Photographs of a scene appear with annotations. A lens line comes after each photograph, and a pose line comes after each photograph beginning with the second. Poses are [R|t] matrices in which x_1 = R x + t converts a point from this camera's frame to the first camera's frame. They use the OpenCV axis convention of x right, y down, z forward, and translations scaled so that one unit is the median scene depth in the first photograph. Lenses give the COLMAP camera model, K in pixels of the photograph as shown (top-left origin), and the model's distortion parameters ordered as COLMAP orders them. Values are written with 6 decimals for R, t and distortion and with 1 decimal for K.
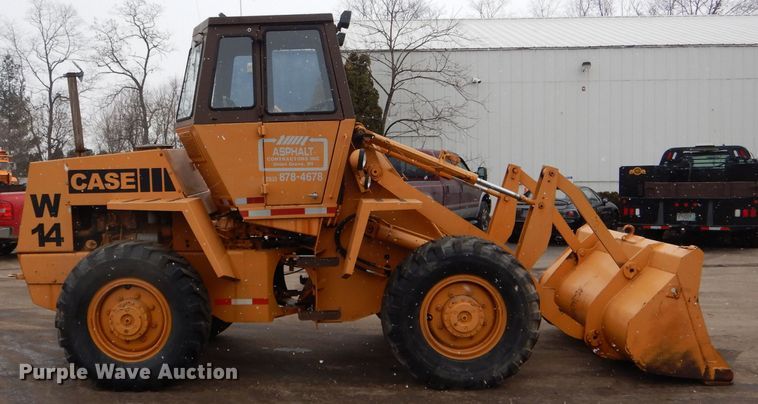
lens RADIAL K [[748.9, 0, 320.3], [0, 748.9, 246.1], [0, 0, 1]] dist [0.010909, 0.002369]
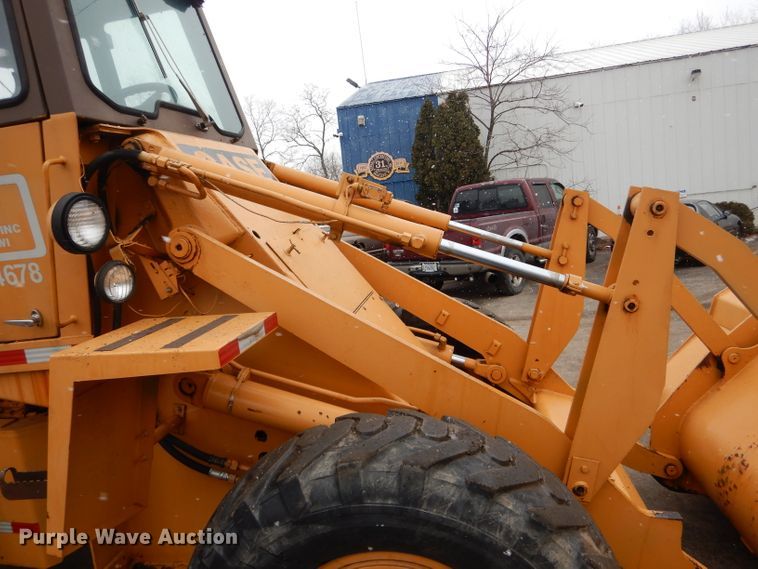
lens RADIAL K [[544.5, 0, 388.2], [0, 544.5, 287.6], [0, 0, 1]] dist [0.004369, -0.004473]
pose [[0.981504, -0.070740, -0.177895, 0.222052], [0.078681, 0.996176, 0.037979, -0.077055], [0.174528, -0.051274, 0.983316, 0.709965]]
